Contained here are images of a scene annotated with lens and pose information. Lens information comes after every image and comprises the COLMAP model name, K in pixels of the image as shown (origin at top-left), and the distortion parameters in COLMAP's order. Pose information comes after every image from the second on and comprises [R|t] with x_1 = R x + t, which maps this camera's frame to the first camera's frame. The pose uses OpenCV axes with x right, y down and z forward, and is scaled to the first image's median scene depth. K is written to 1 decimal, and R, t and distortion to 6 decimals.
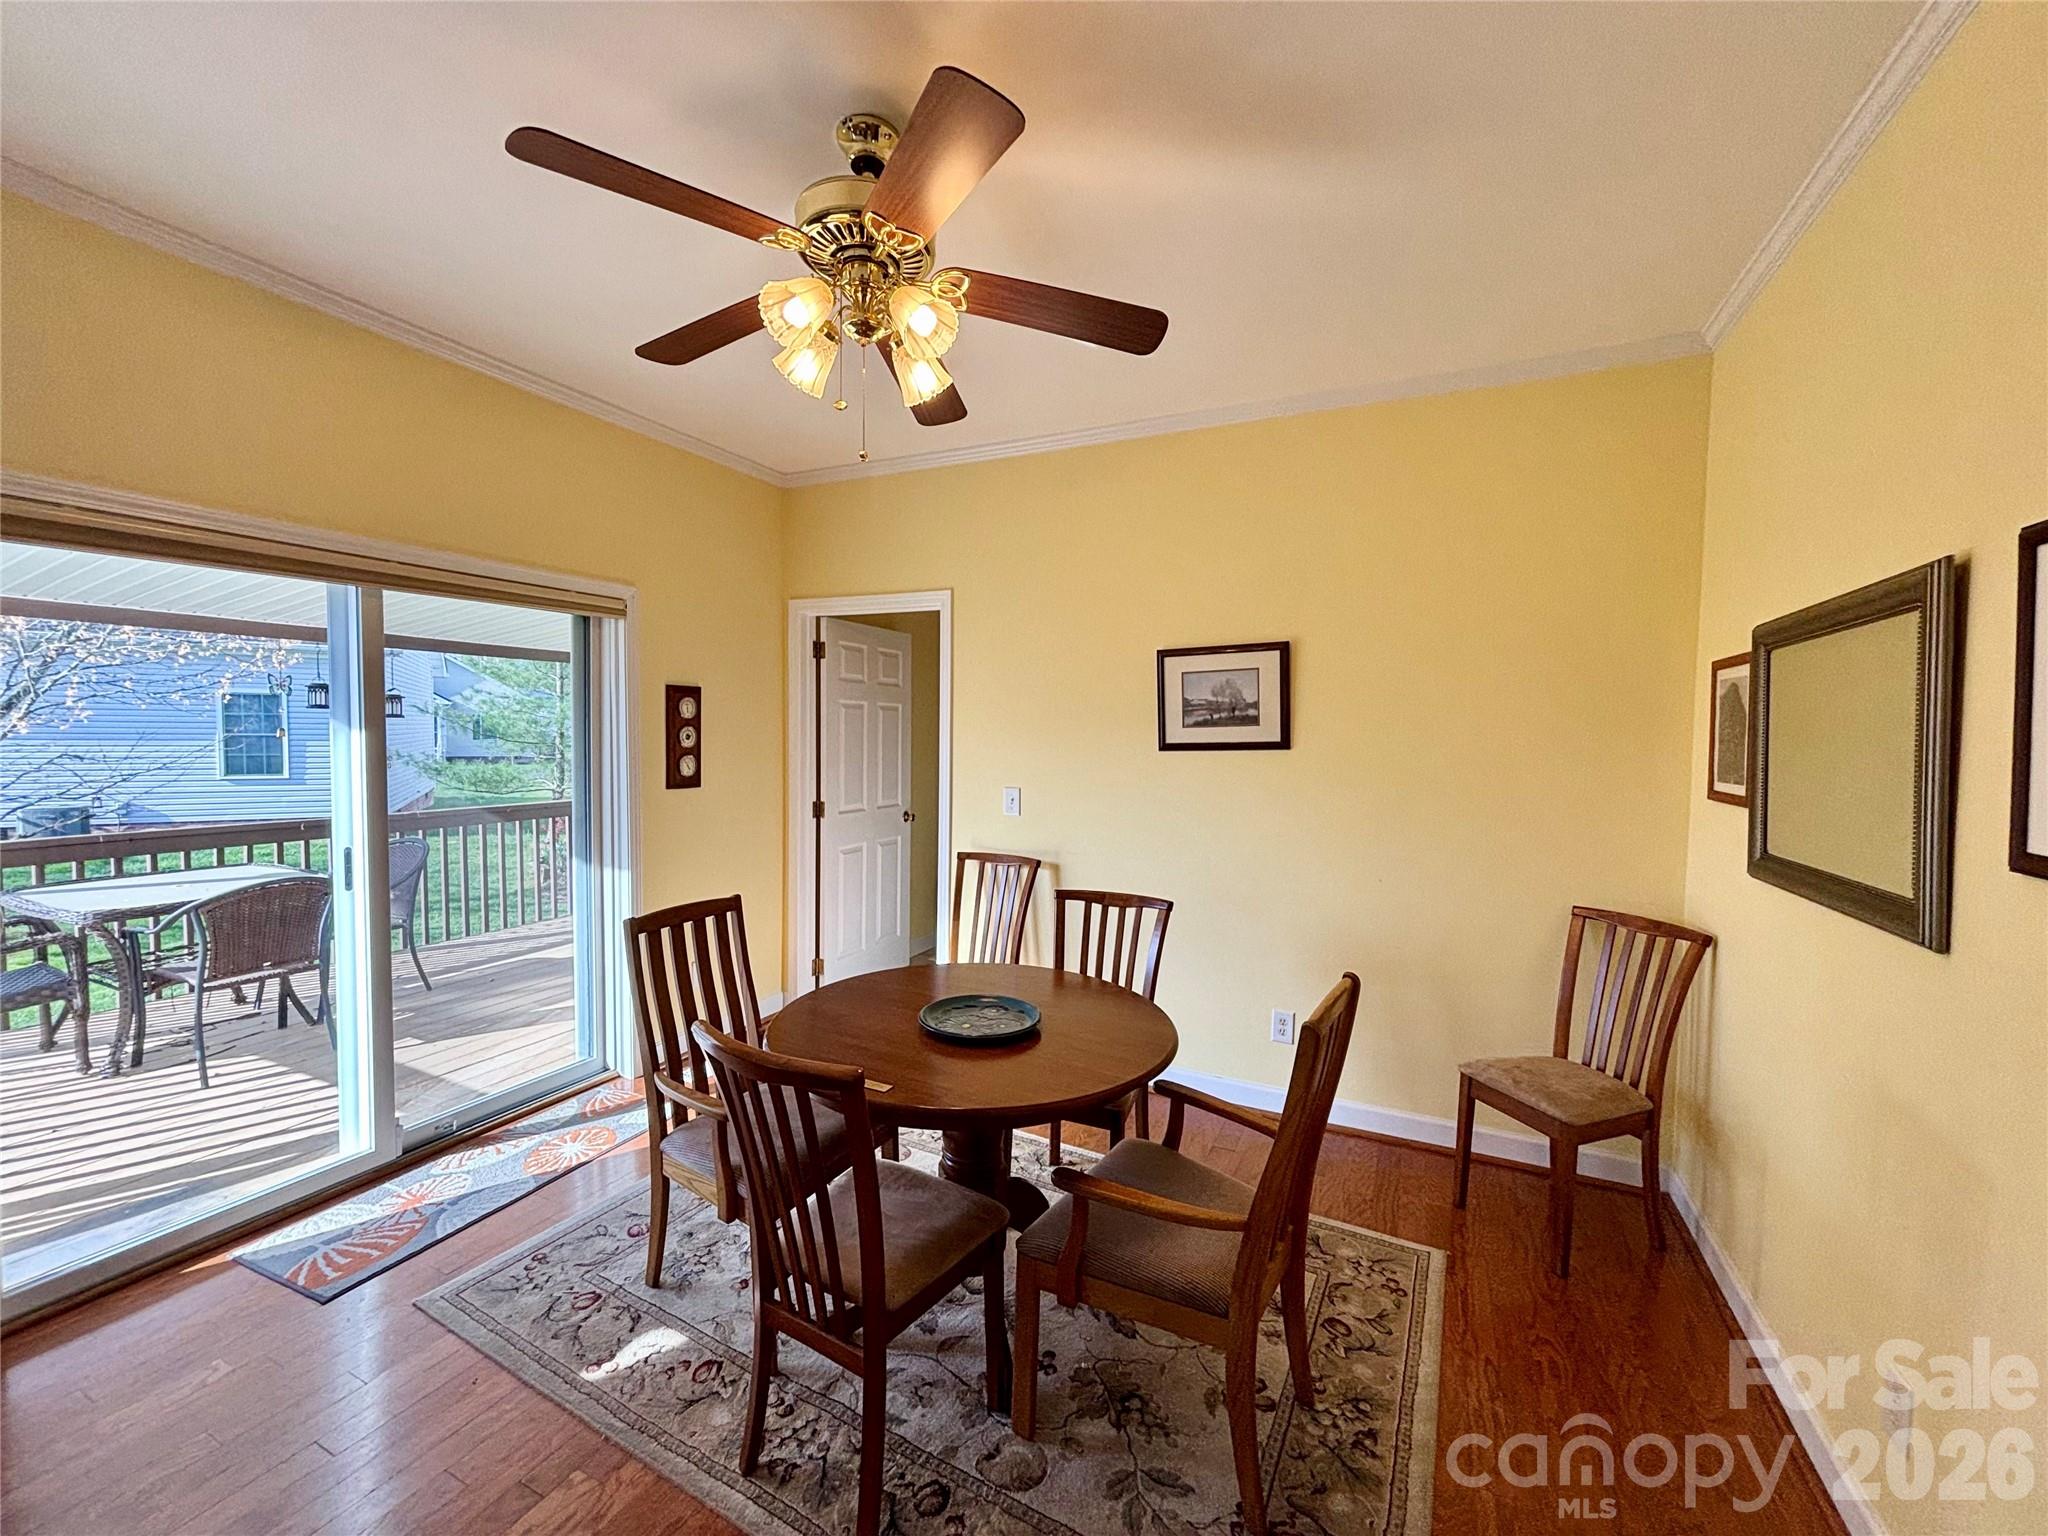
lens RADIAL K [[815.8, 0, 1024.0], [0, 815.8, 768.0], [0, 0, 1]] dist [0.000266, 0.000032]
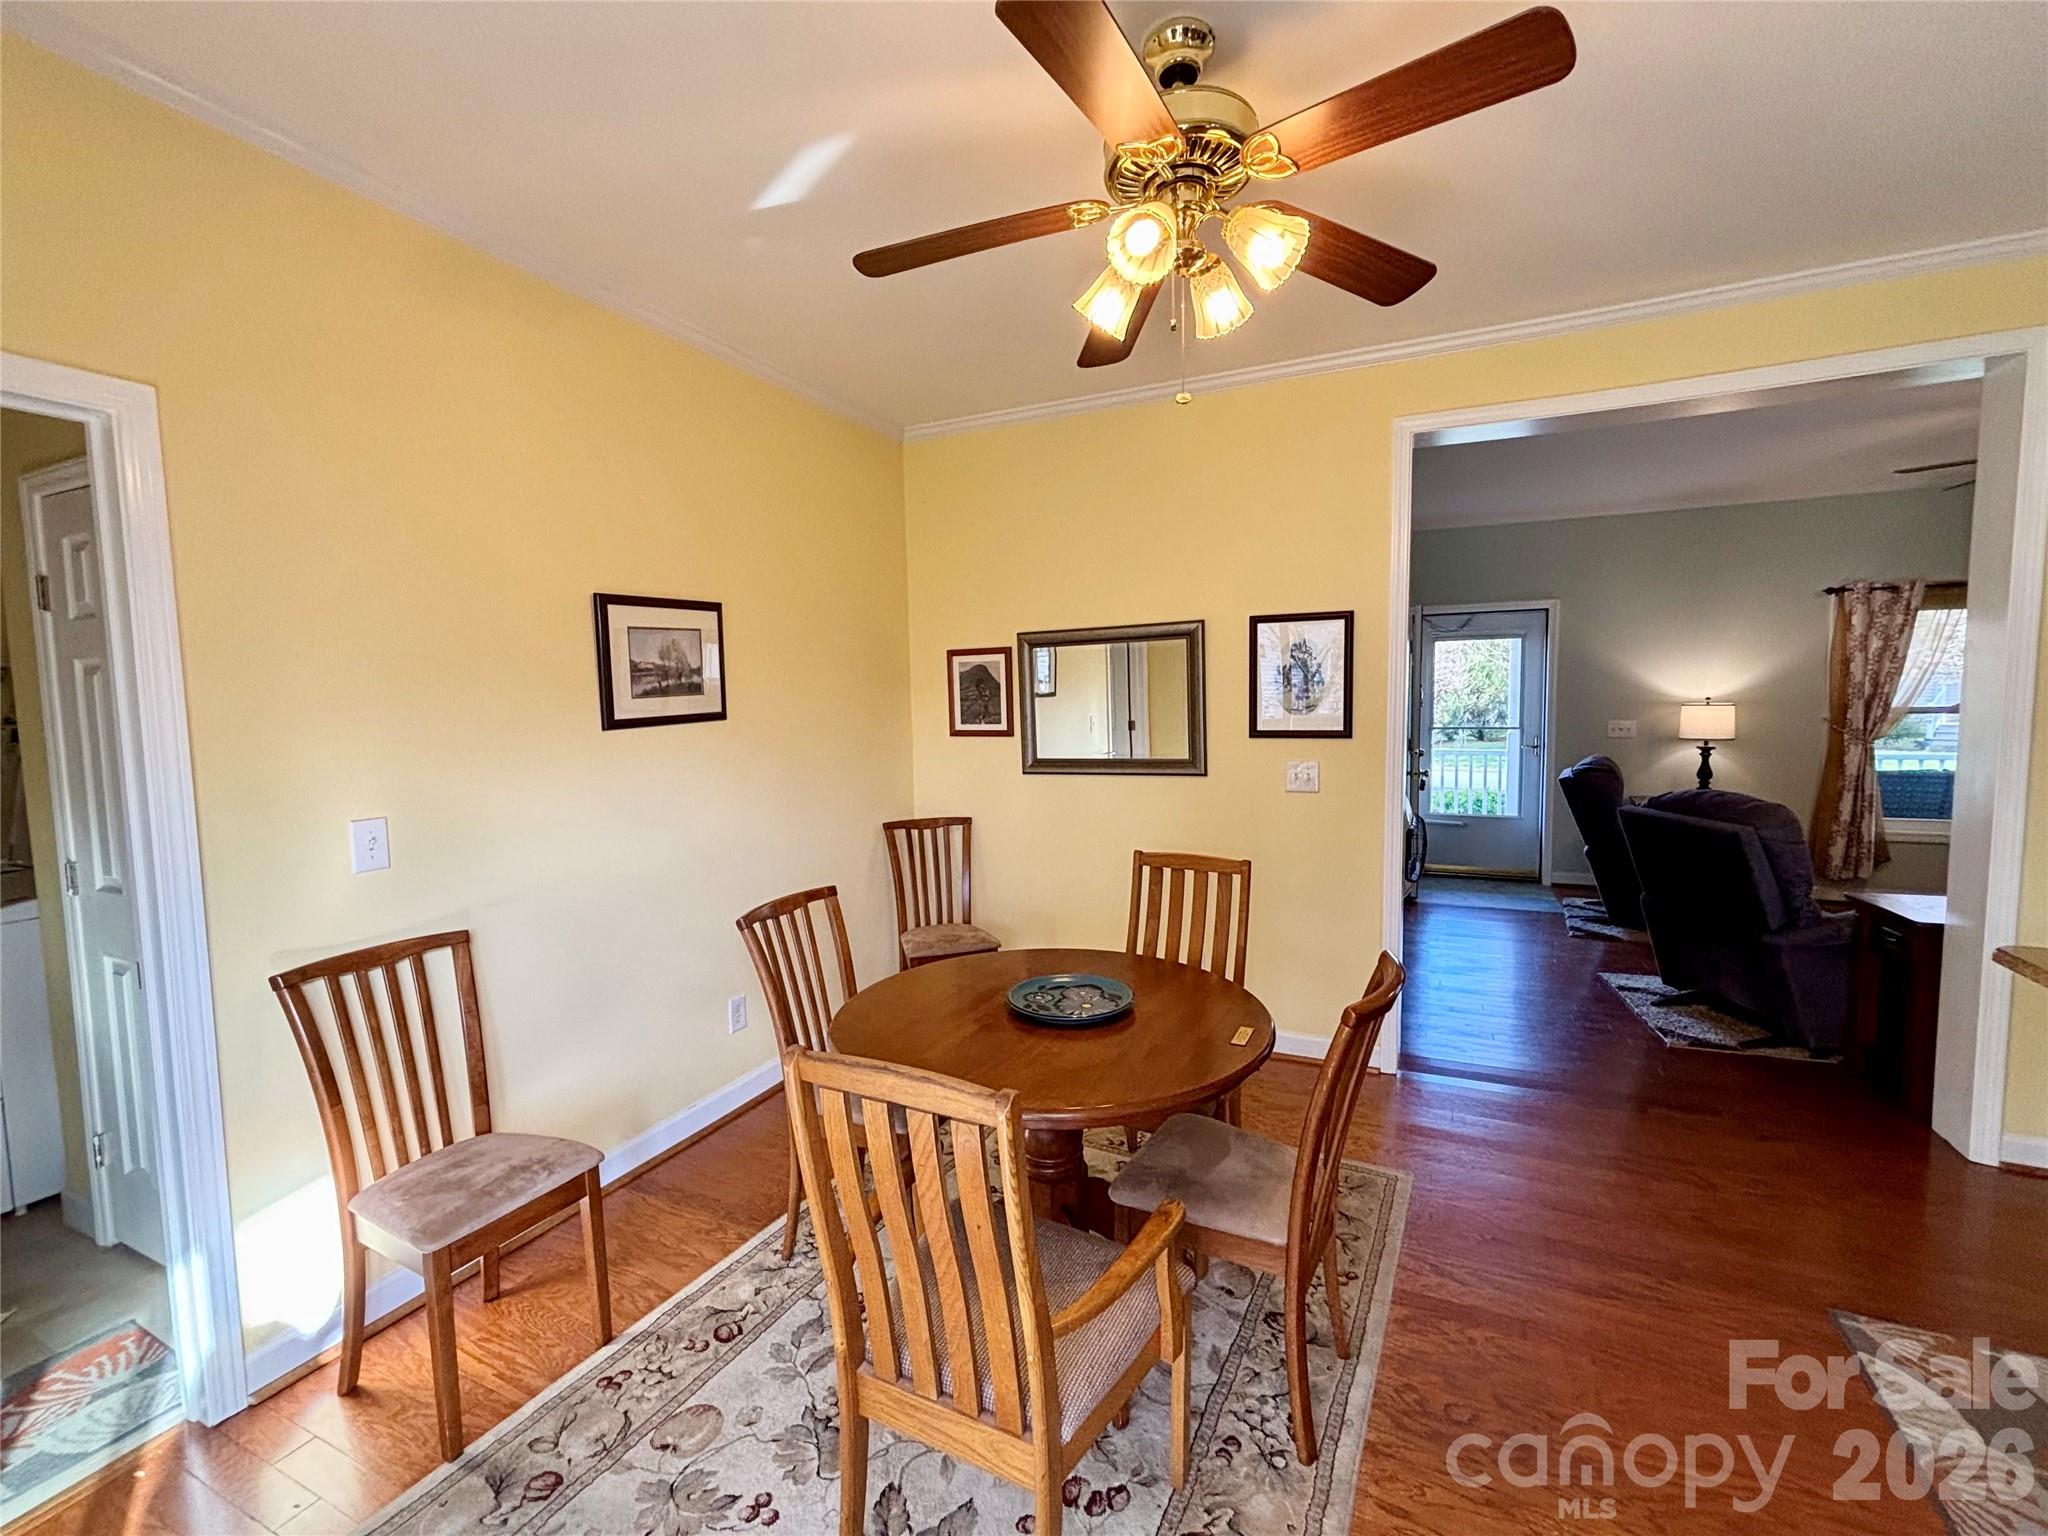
lens RADIAL K [[886.6, 0, 1024.0], [0, 886.6, 768.0], [0, 0, 1]] dist [0.000222, 0.000046]
pose [[-0.012452, -0.086619, 0.996164, -0.675643], [0.068497, 0.993827, 0.087272, -0.033006], [-0.997574, 0.069321, -0.006442, 0.664853]]
